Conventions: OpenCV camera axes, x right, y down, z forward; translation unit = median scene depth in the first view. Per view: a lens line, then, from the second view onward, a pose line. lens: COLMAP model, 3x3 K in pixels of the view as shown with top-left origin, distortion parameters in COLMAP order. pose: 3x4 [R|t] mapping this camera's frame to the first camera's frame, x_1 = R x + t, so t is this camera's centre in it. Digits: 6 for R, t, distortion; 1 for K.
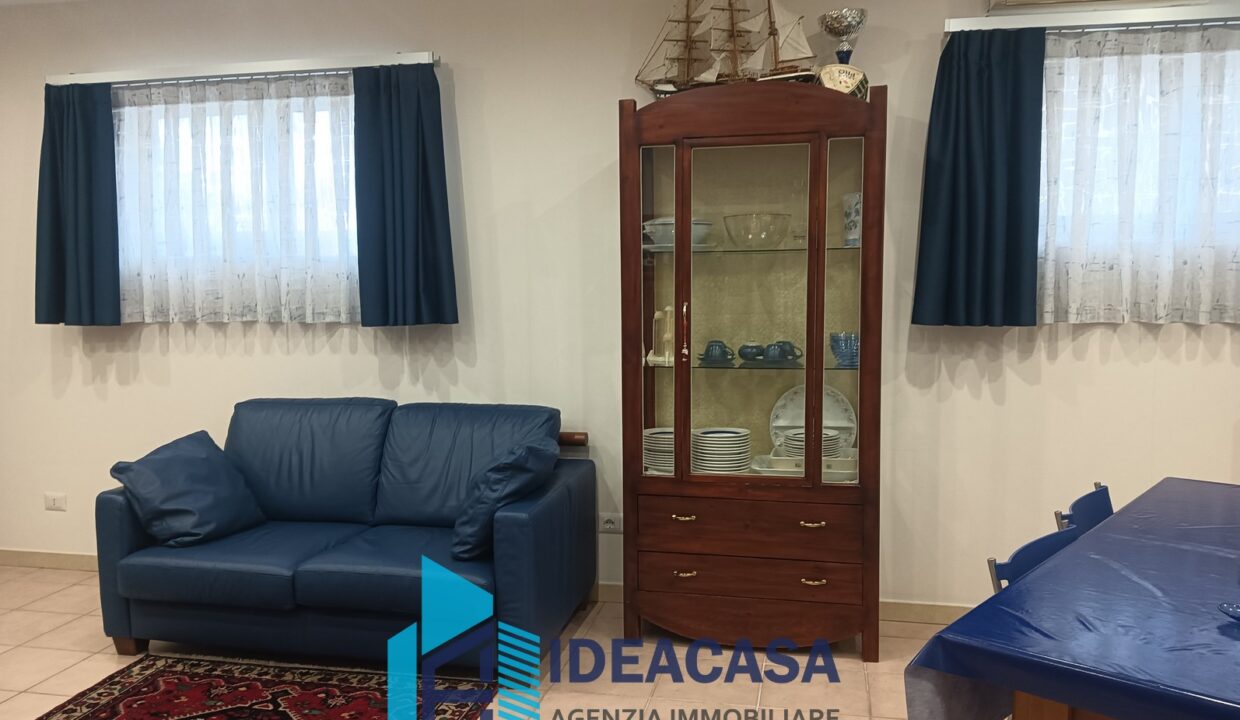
lens RADIAL K [[1033.9, 0, 620.0], [0, 1033.9, 360.0], [0, 0, 1]] dist [0.082628, -0.104976]
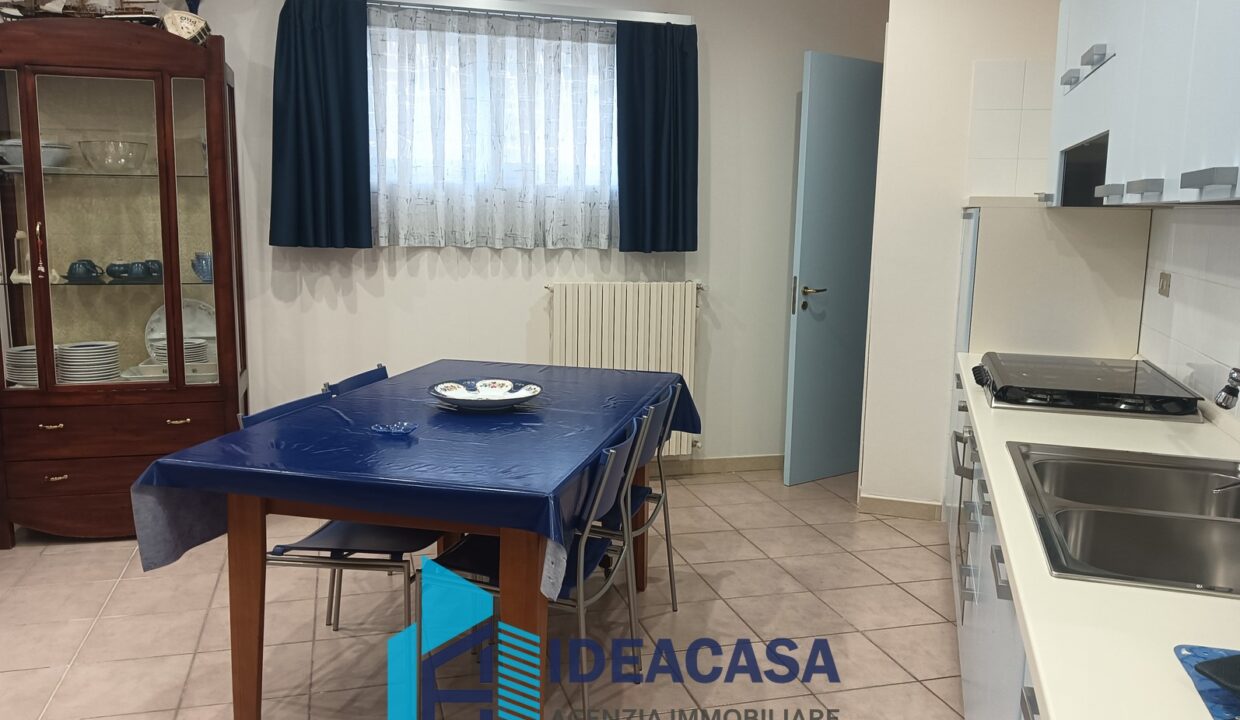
lens RADIAL K [[1033.9, 0, 620.0], [0, 1033.9, 360.0], [0, 0, 1]] dist [0.082628, -0.104976]
pose [[0.888768, -0.043714, 0.456267, 0.093387], [0.011331, 0.997233, 0.073471, 0.011963], [-0.458216, -0.060129, 0.886804, -0.225360]]
